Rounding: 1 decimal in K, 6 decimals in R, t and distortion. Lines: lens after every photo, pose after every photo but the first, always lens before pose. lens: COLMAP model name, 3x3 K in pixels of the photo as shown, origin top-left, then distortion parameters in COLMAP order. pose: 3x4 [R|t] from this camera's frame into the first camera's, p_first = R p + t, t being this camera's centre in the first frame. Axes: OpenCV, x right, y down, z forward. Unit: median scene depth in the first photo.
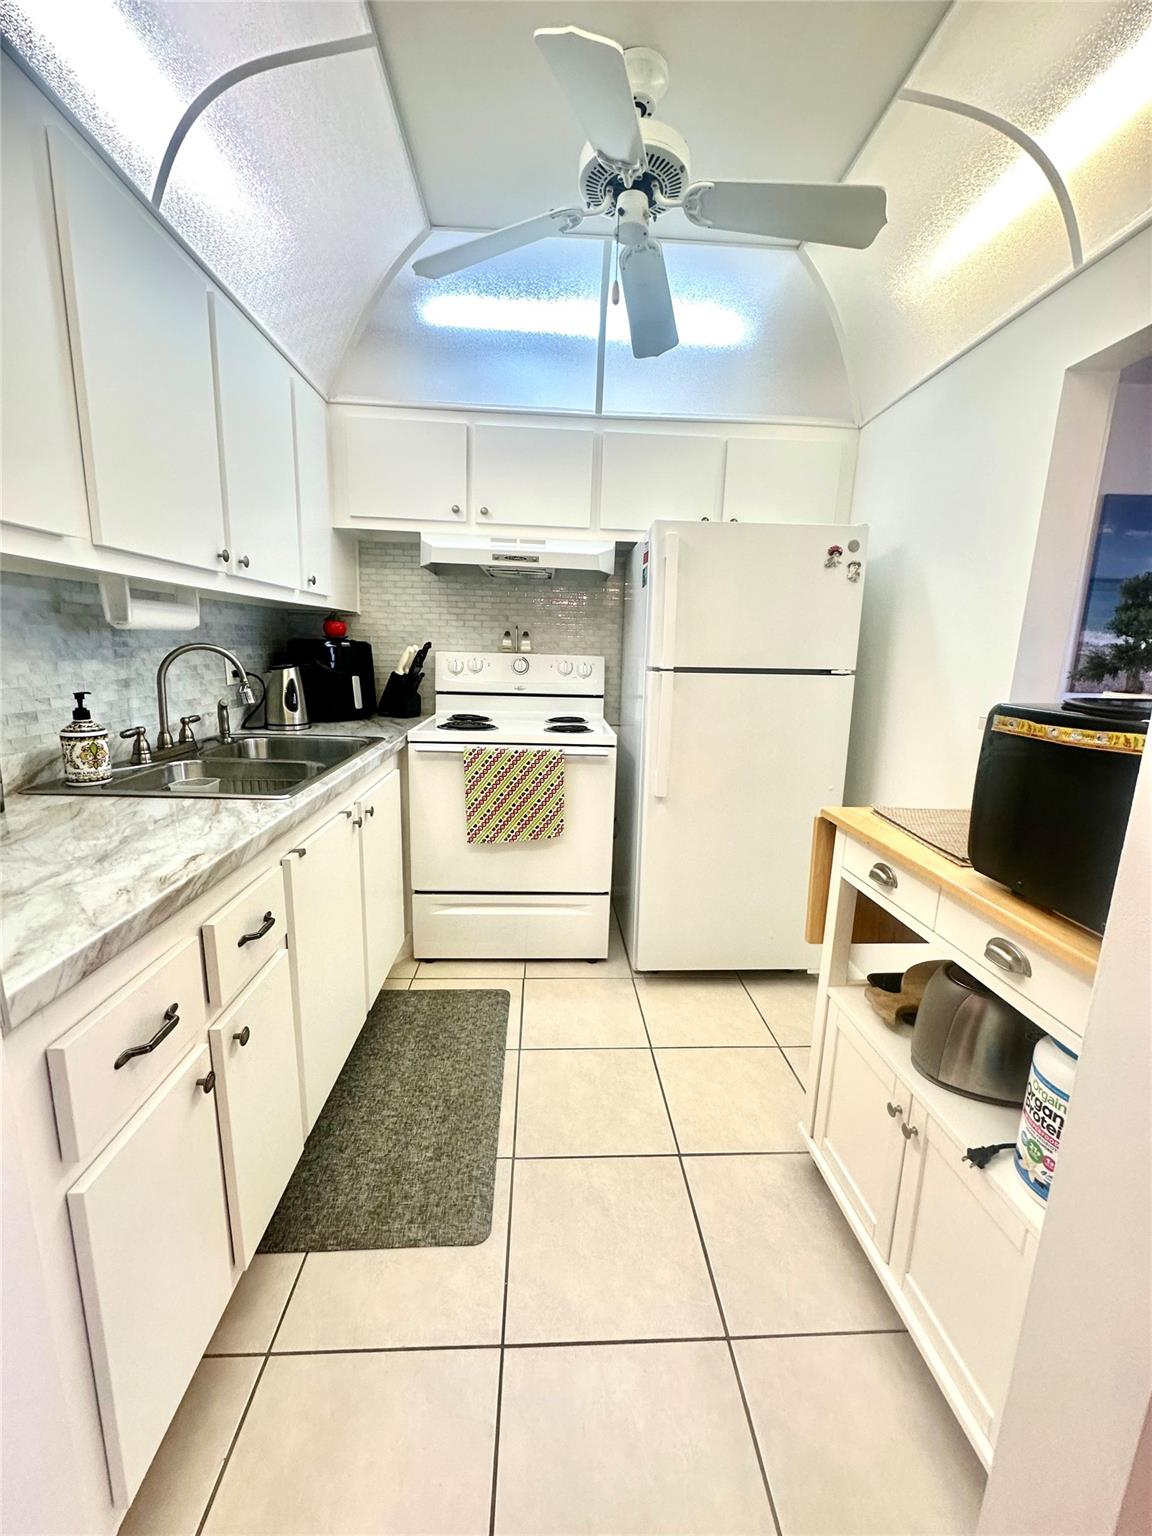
lens RADIAL K [[613.9, 0, 576.0], [0, 613.9, 768.0], [0, 0, 1]] dist [-0.000604, -0.000001]
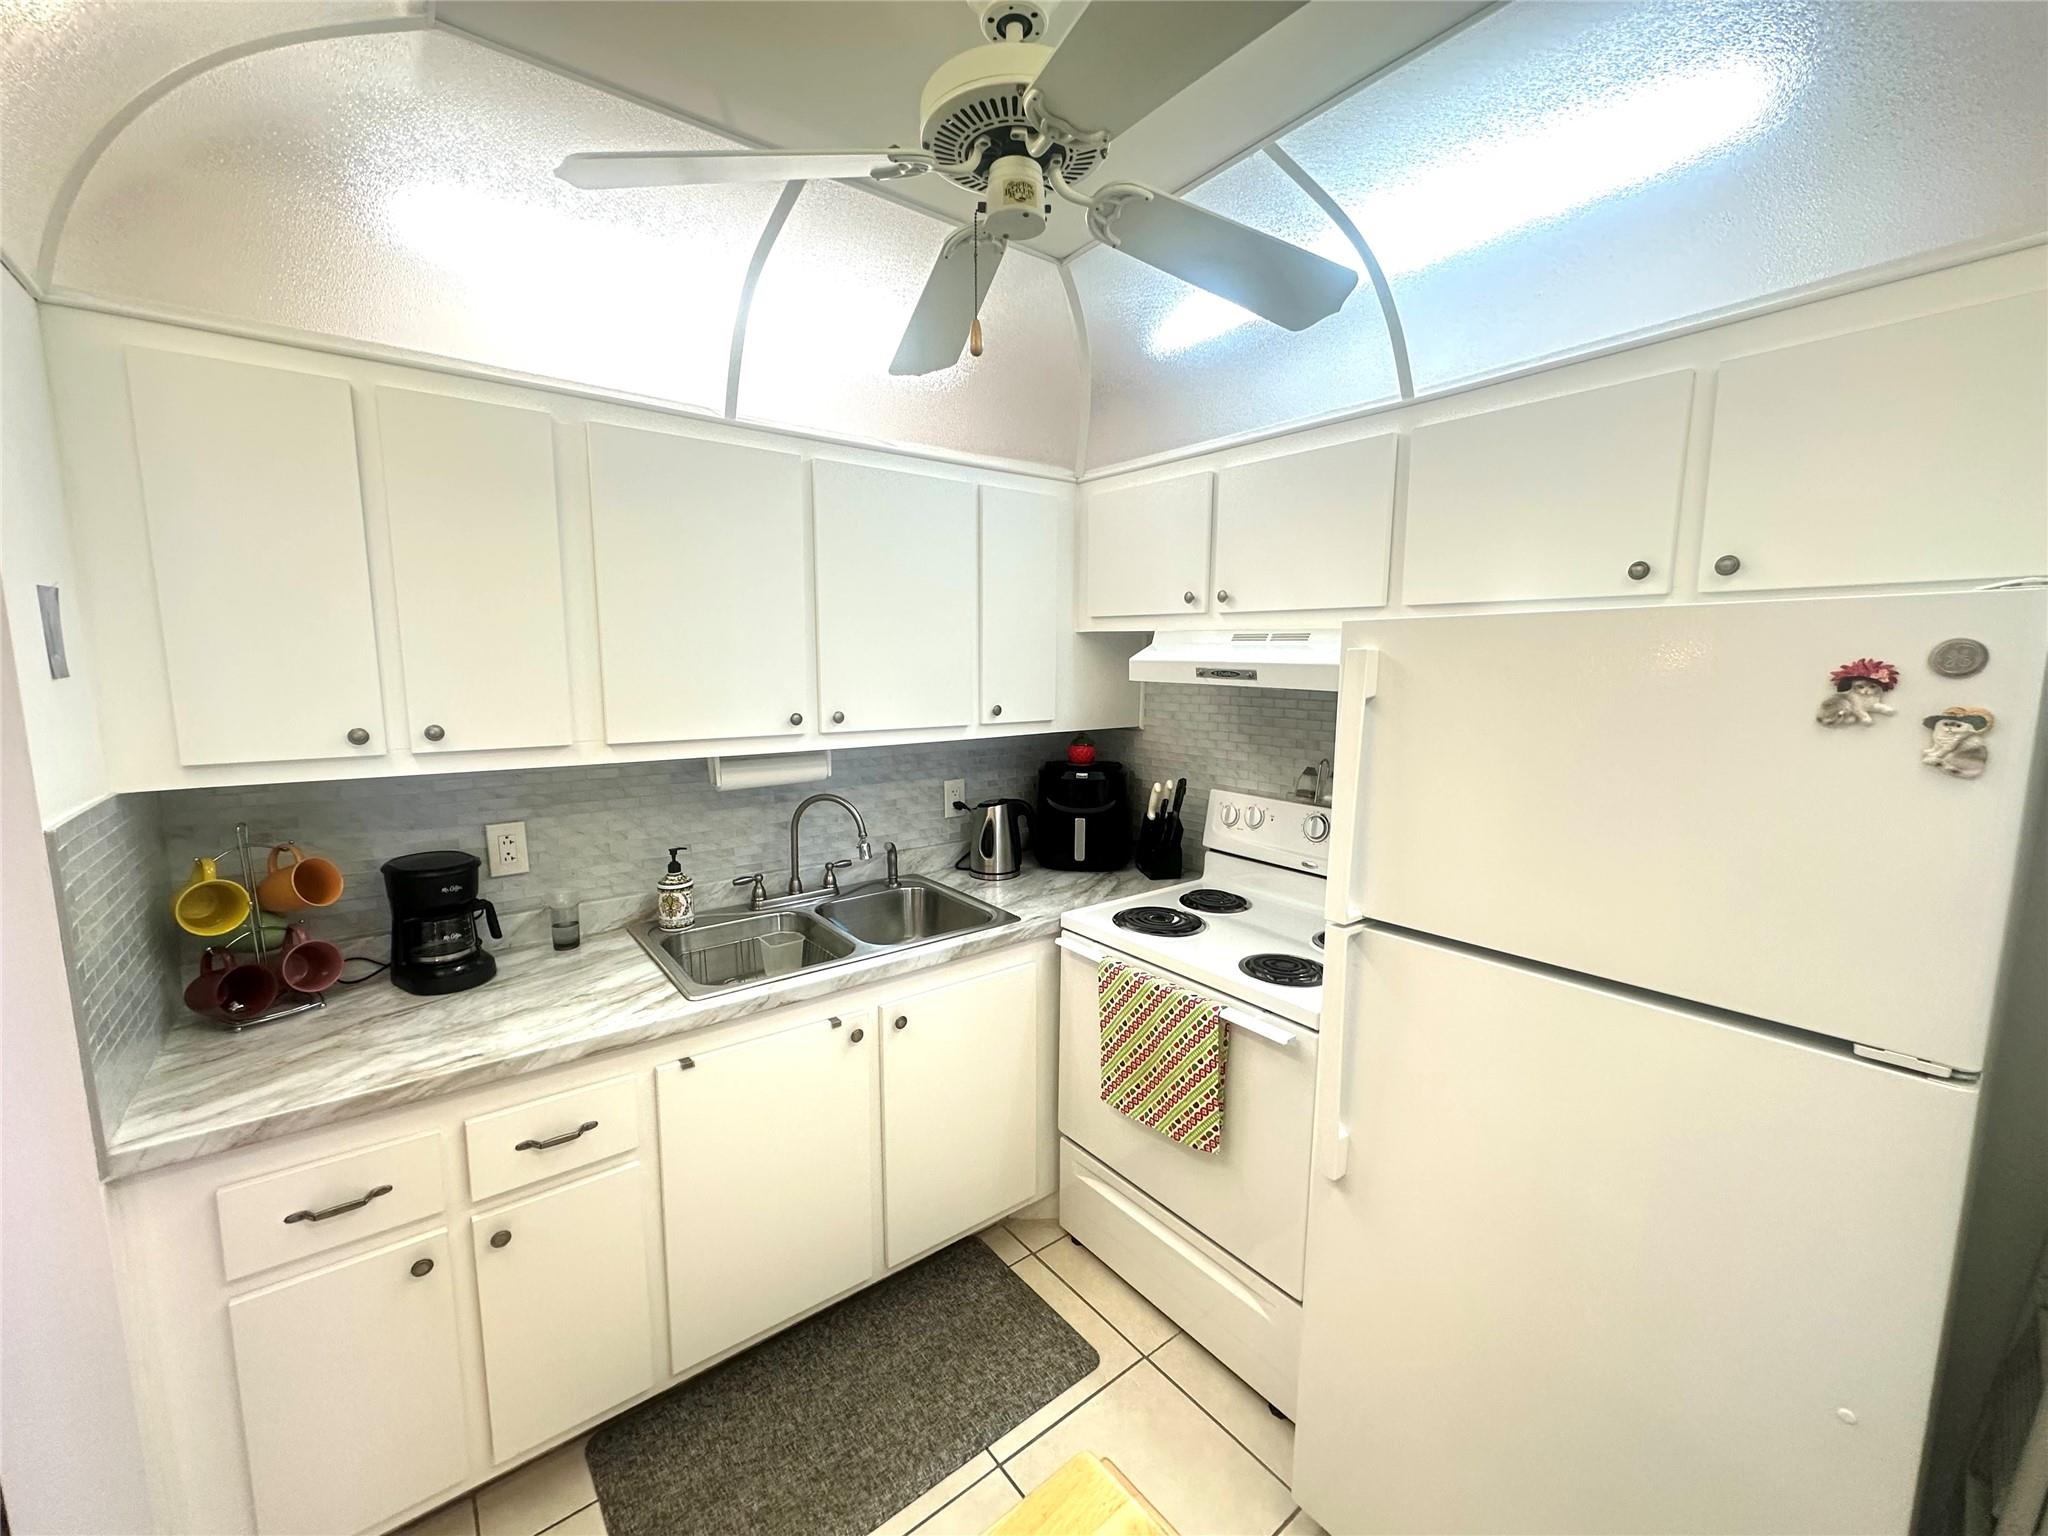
lens RADIAL K [[818.5, 0, 1024.0], [0, 818.5, 768.0], [0, 0, 1]] dist [-0.000604, -0.000001]
pose [[0.572187, 0.085072, -0.815699, 0.475725], [-0.149514, 0.988758, -0.001758, -0.221685], [0.806379, 0.122964, 0.578474, 0.382021]]
